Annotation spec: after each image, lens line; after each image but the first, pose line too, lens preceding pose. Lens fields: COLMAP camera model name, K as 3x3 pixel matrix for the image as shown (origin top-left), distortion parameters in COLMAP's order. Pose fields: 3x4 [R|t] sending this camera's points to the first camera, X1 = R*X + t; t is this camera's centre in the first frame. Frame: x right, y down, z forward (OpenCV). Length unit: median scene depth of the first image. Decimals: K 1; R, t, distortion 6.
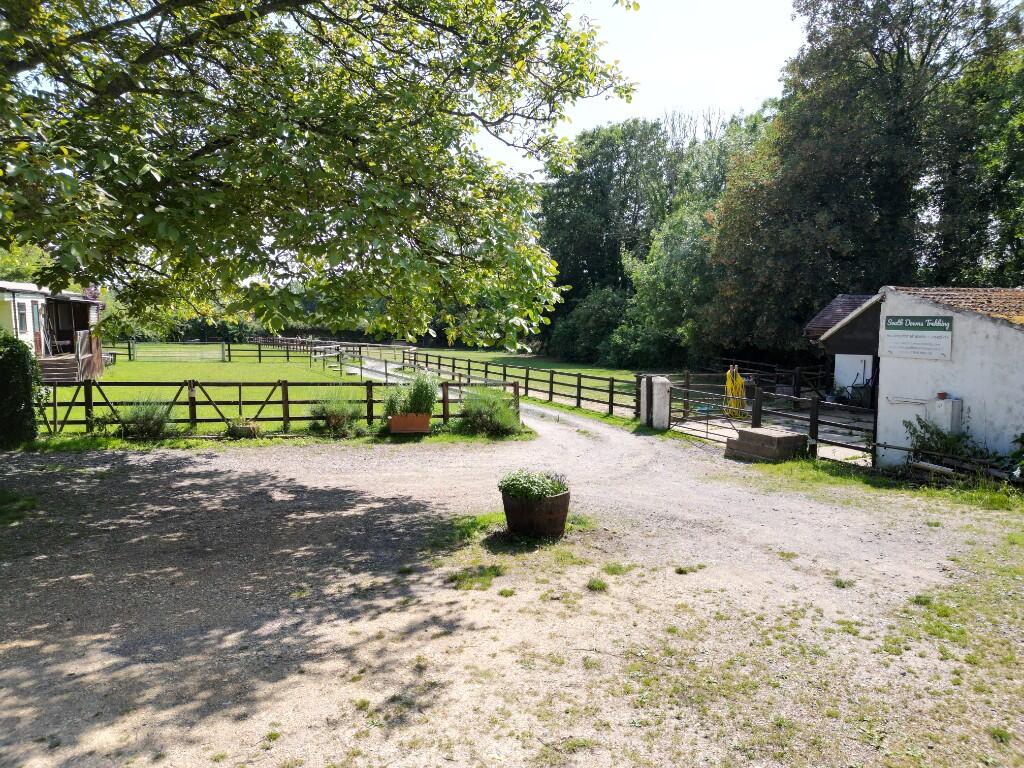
lens RADIAL K [[713.7, 0, 512.0], [0, 713.7, 384.0], [0, 0, 1]] dist [0.084481, -0.097021]
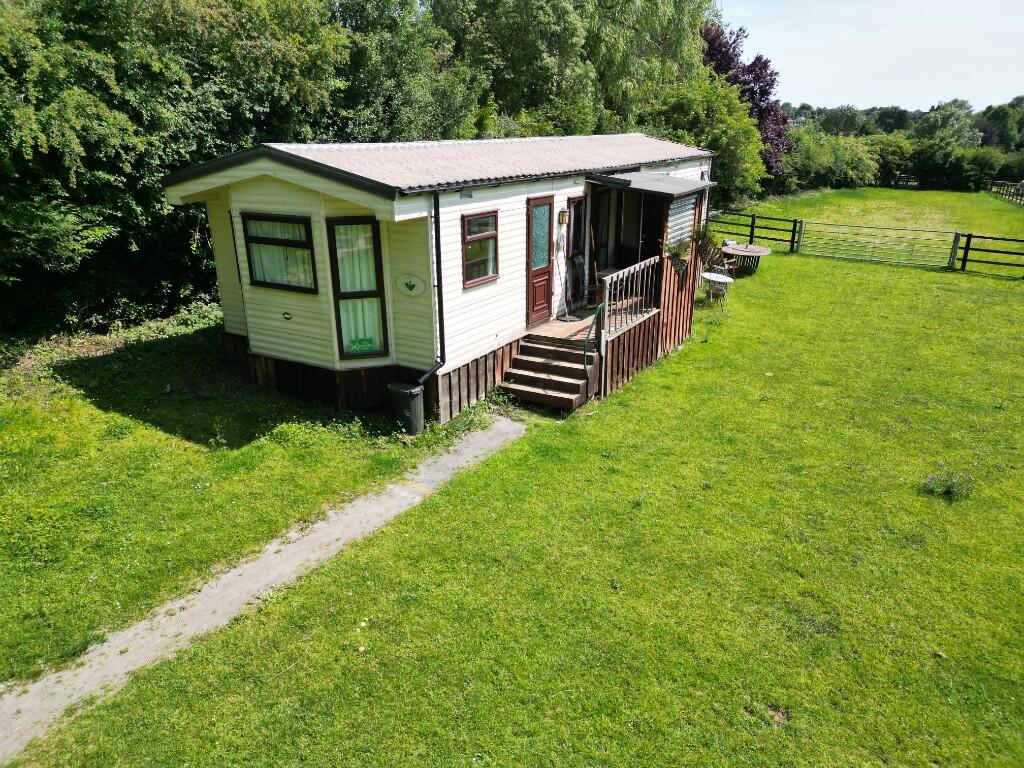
lens RADIAL K [[699.0, 0, 512.0], [0, 699.0, 384.0], [0, 0, 1]] dist [0.035698, -0.002945]
pose [[0.612785, 0.278679, -0.739481, -0.613081], [-0.090888, 0.954401, 0.284357, -0.237925], [0.785006, -0.107040, 0.610171, 1.359792]]
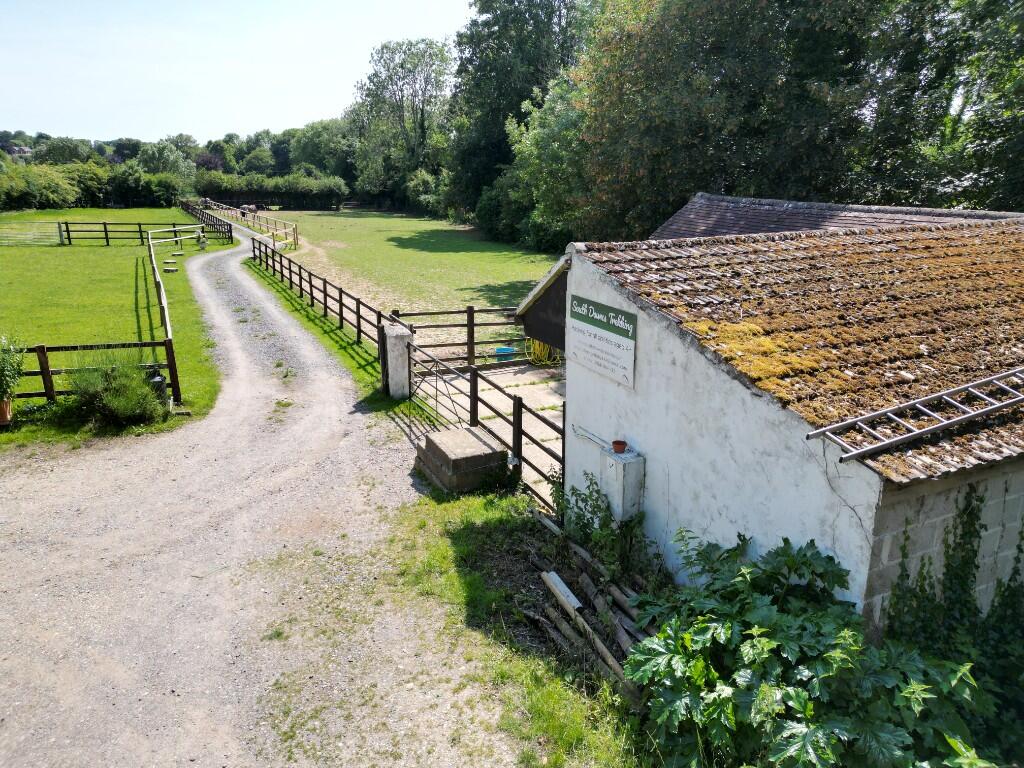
lens RADIAL K [[713.7, 0, 512.0], [0, 713.7, 384.0], [0, 0, 1]] dist [0.084481, -0.097021]
pose [[0.999991, 0.003990, -0.001748, 0.465673], [-0.003569, 0.980555, 0.196212, -0.136310], [0.002497, -0.196204, 0.980560, 0.403543]]
